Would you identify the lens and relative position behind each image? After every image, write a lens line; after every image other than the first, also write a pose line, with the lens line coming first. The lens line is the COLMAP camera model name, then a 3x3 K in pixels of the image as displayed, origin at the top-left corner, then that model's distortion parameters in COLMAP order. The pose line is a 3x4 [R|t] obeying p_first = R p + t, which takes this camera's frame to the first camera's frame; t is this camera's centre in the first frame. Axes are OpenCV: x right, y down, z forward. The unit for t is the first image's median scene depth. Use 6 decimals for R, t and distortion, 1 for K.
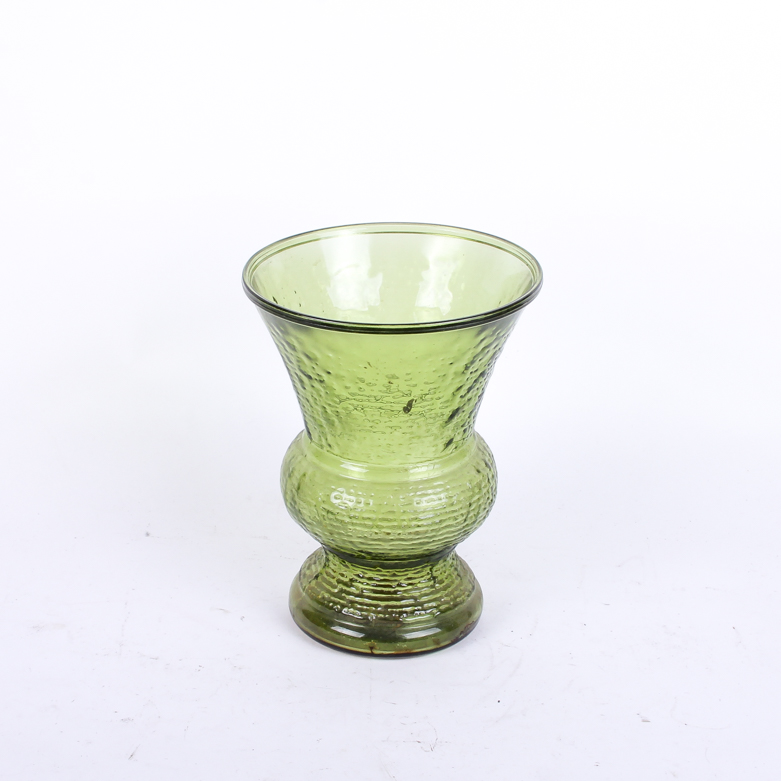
lens RADIAL K [[1767.9, 0, 390.5], [0, 1767.9, 390.5], [0, 0, 1]] dist [-0.123412, 0.092087]
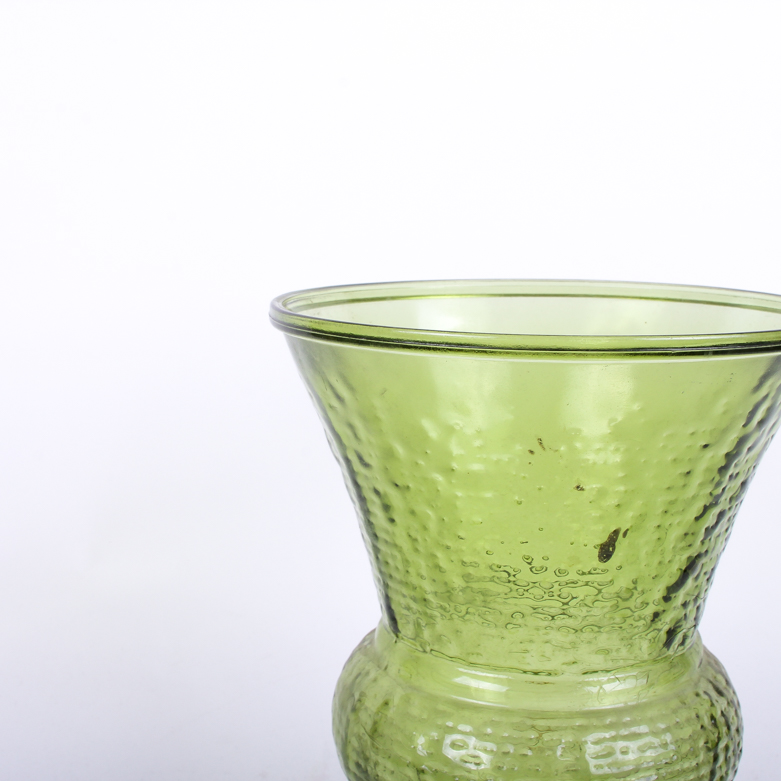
lens RADIAL K [[1304.9, 0, 390.5], [0, 1304.9, 390.5], [0, 0, 1]] dist [-0.116231, 0.183746]
pose [[0.999353, -0.002123, 0.035915, -0.060450], [0.011399, 0.965507, -0.260129, 0.057639], [-0.034124, 0.260370, 0.964906, 0.614106]]
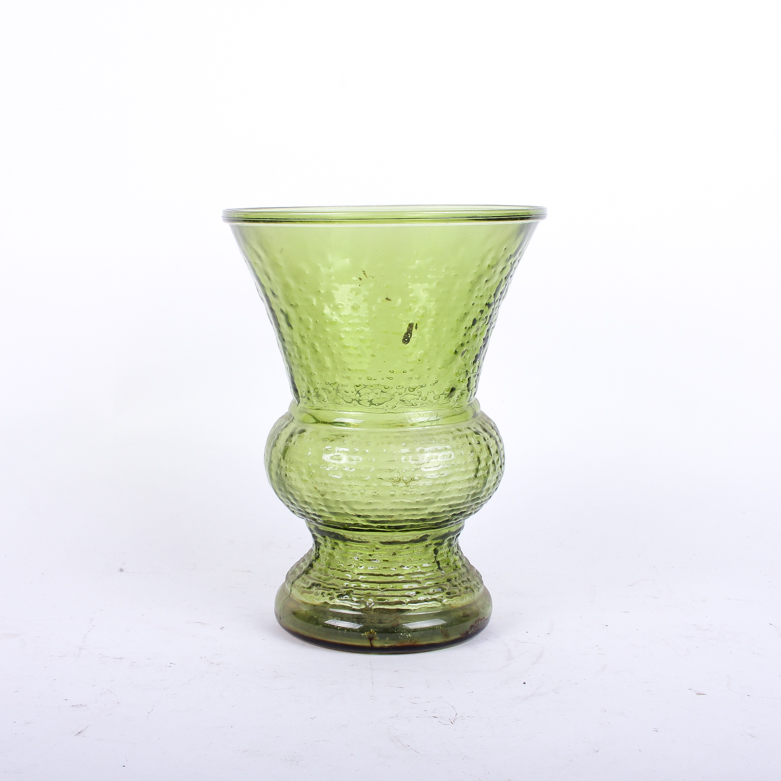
lens RADIAL K [[1304.9, 0, 390.5], [0, 1304.9, 390.5], [0, 0, 1]] dist [-0.116231, 0.183746]
pose [[0.999104, -0.019727, 0.037442, -0.022861], [0.029000, 0.963475, -0.266225, 0.201317], [-0.030823, 0.267072, 0.963184, 0.357787]]
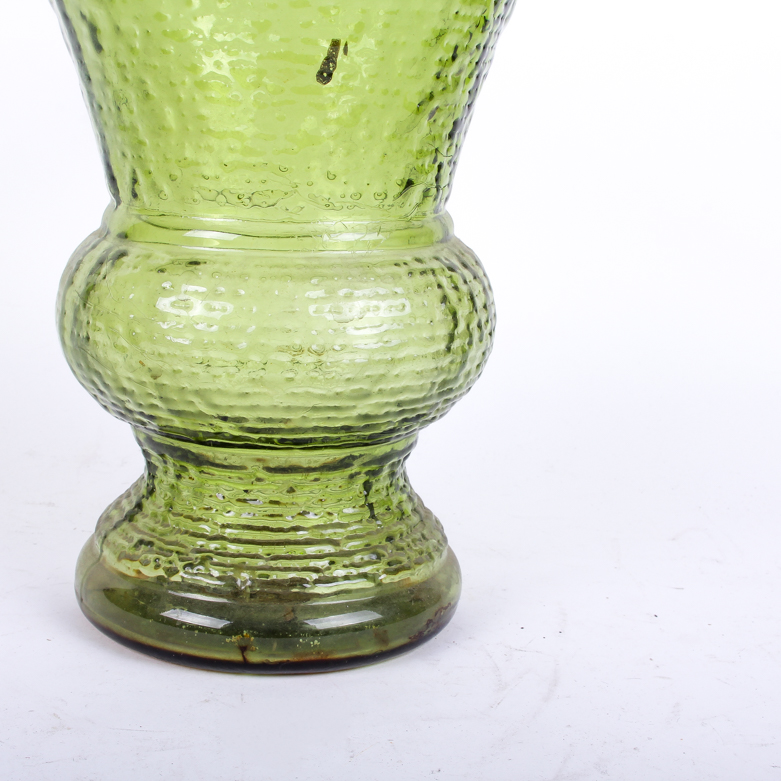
lens RADIAL K [[1304.9, 0, 390.5], [0, 1304.9, 390.5], [0, 0, 1]] dist [-0.116231, 0.183746]
pose [[0.993759, 0.000876, 0.111545, -0.010603], [0.020638, 0.981260, -0.191579, 0.147566], [-0.109622, 0.192685, 0.975118, 0.660173]]
